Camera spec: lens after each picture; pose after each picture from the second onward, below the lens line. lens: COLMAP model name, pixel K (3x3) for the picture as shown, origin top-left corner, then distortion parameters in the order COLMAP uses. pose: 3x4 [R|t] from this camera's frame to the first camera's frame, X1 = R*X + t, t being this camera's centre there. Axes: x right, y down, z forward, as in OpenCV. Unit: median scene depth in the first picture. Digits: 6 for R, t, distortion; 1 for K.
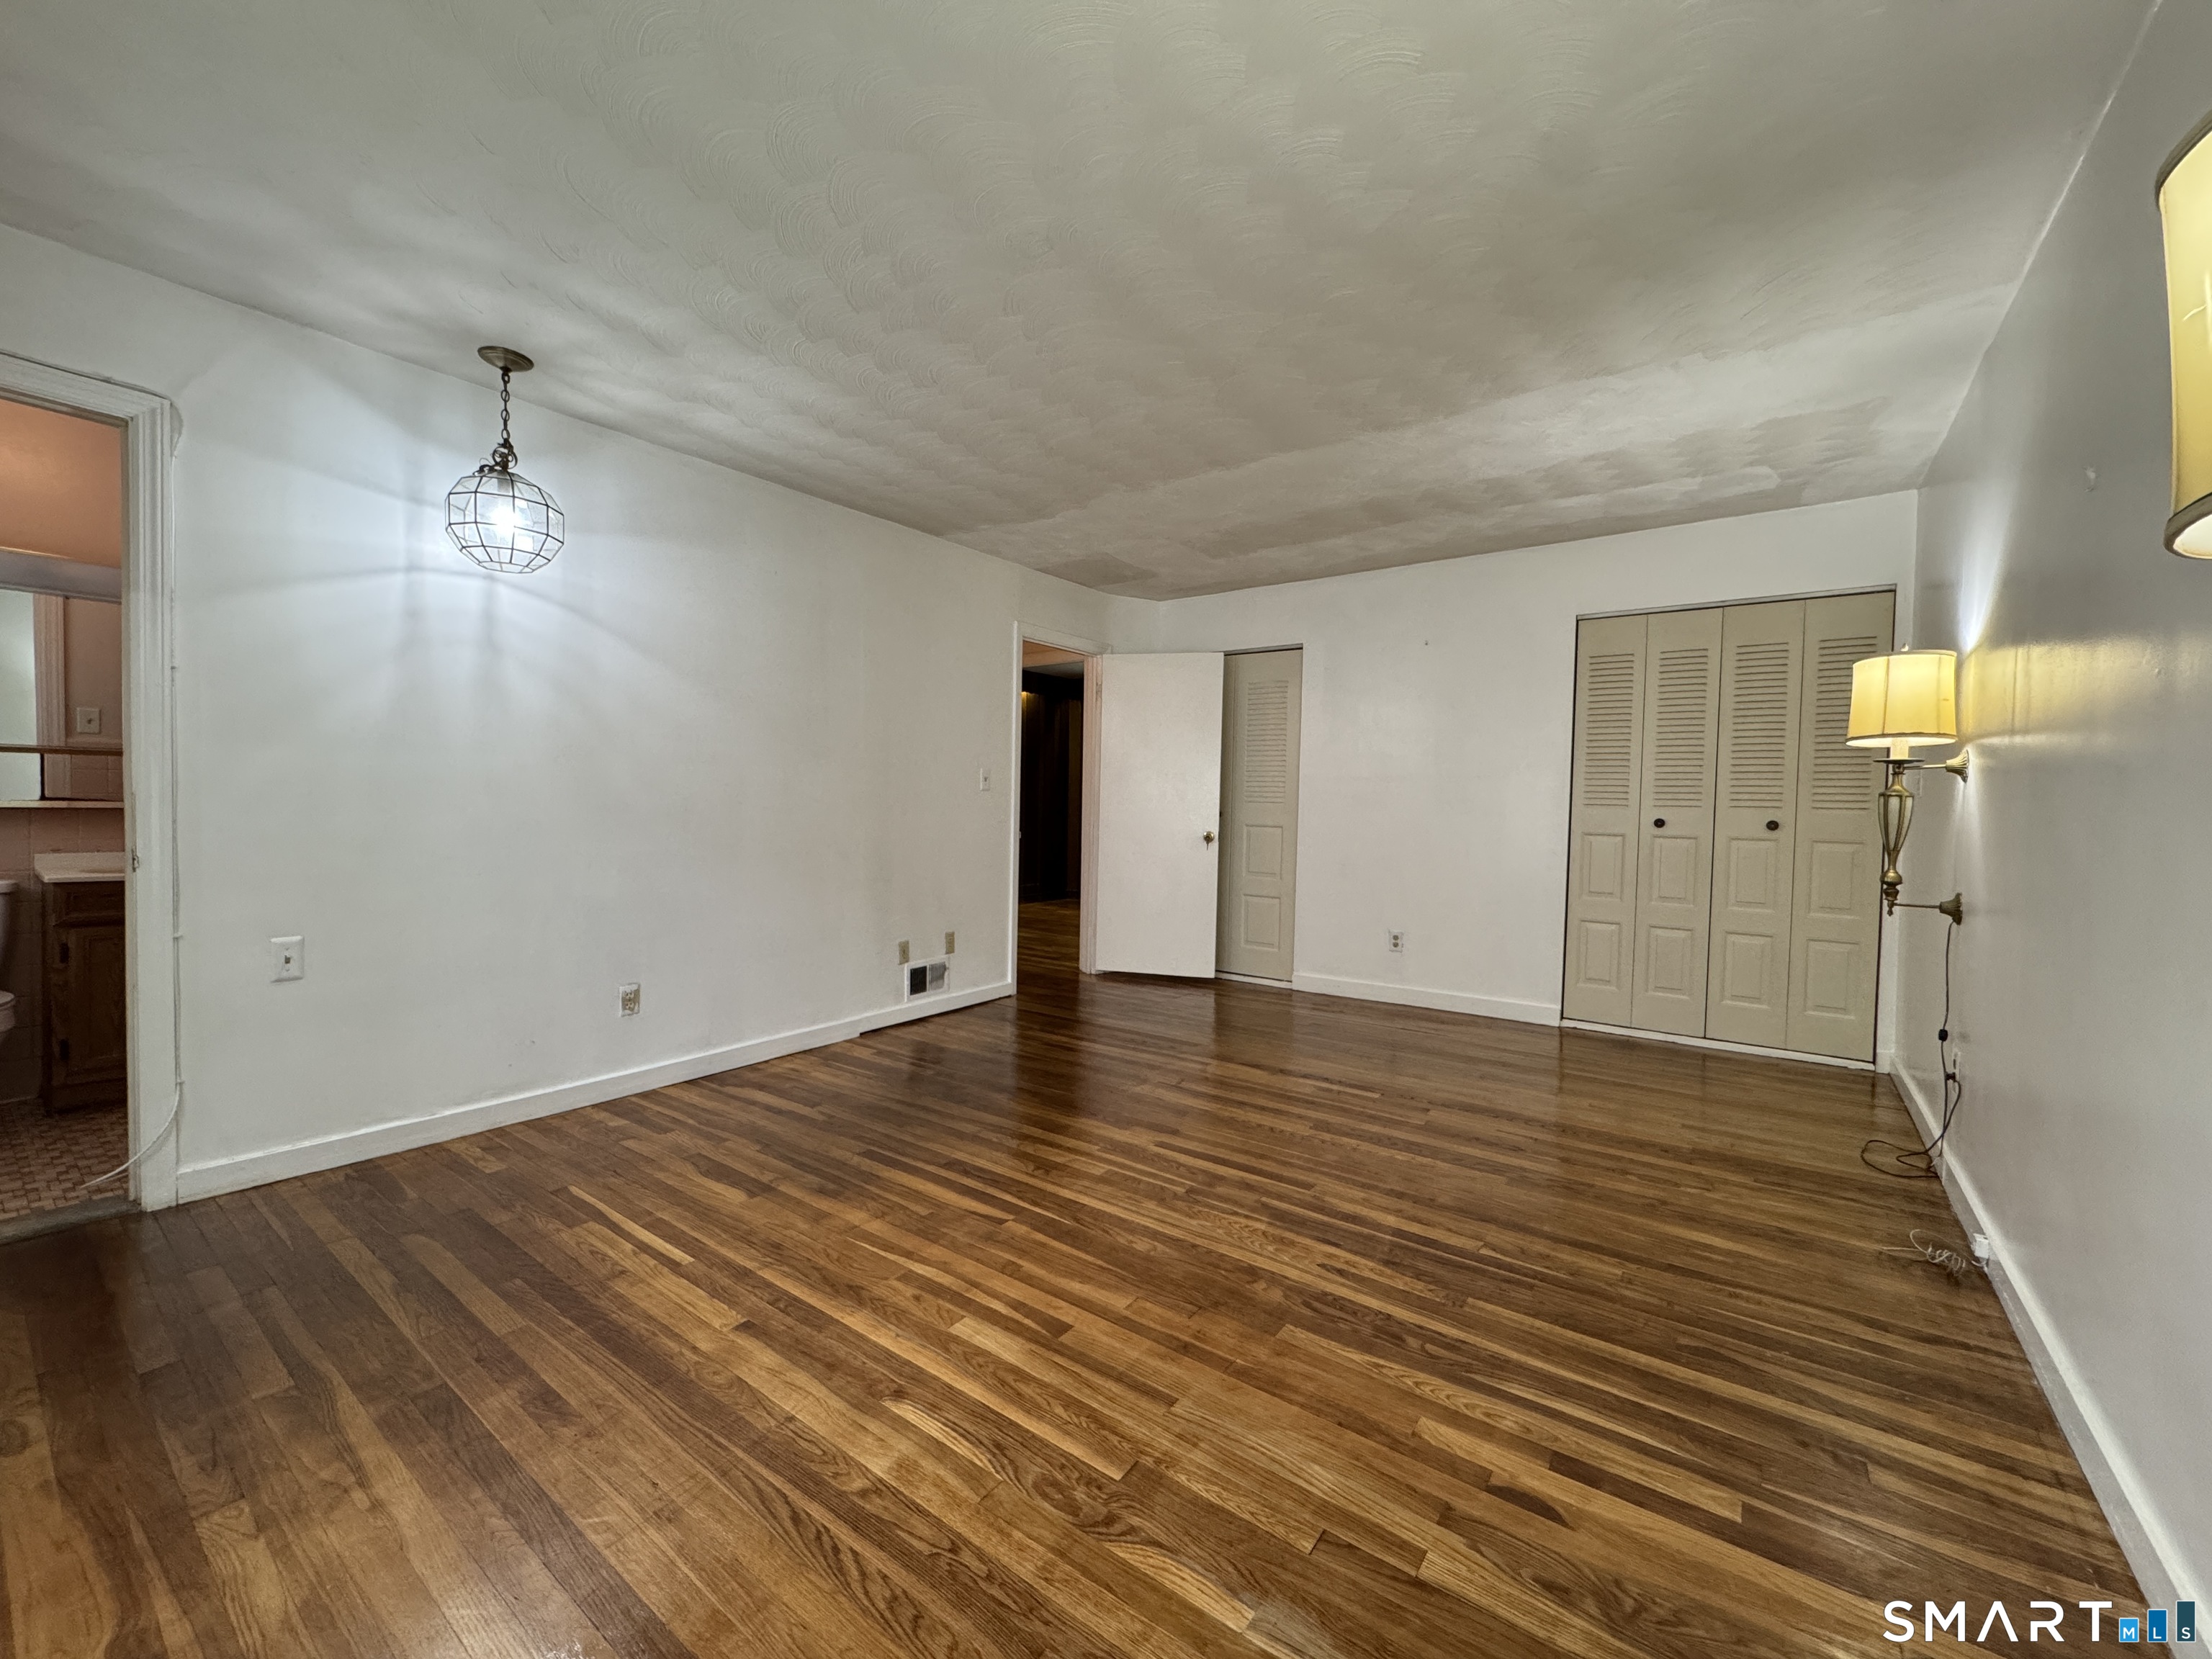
lens RADIAL K [[891.2, 0, 1105.5], [0, 891.2, 828.3], [0, 0, 1]] dist [-0.000114, 0.000138]
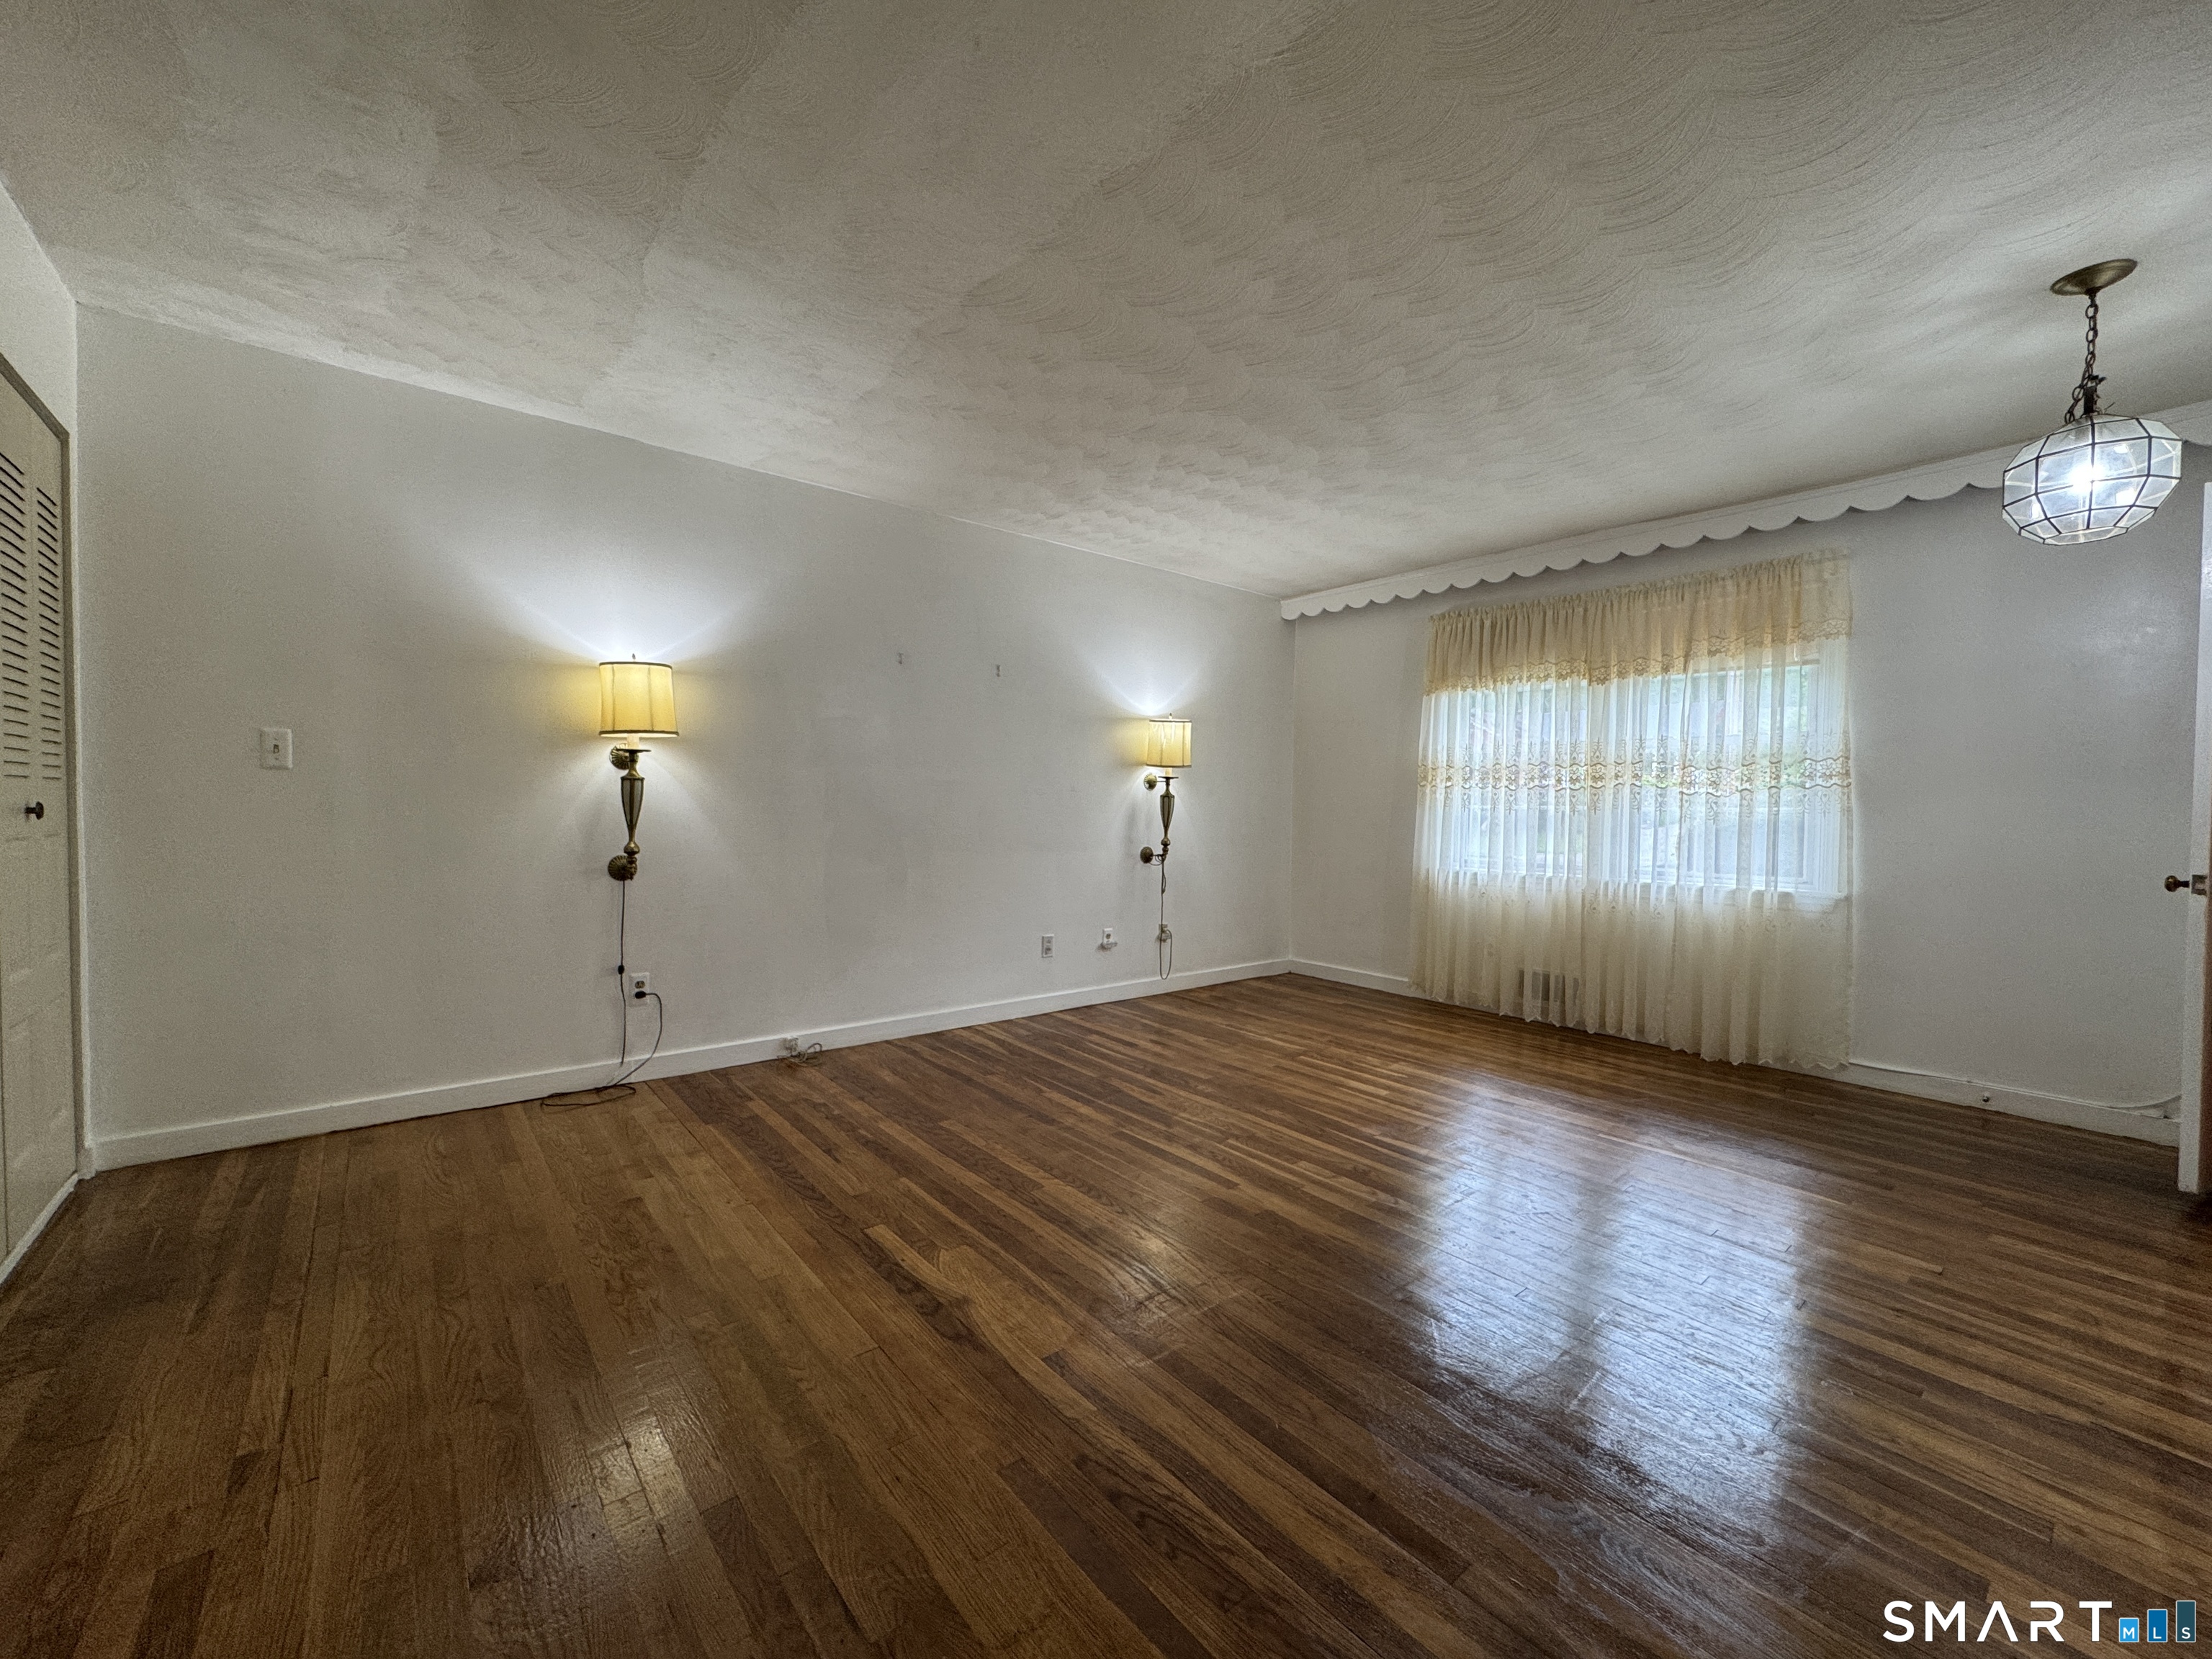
lens RADIAL K [[891.2, 0, 1111.2], [0, 891.2, 825.8], [0, 0, 1]] dist [-0.000114, 0.000138]
pose [[-0.970408, -0.036775, 0.238656, -0.027219], [-0.023074, 0.997934, 0.059953, -0.072230], [-0.240367, 0.052672, -0.969252, 2.397723]]
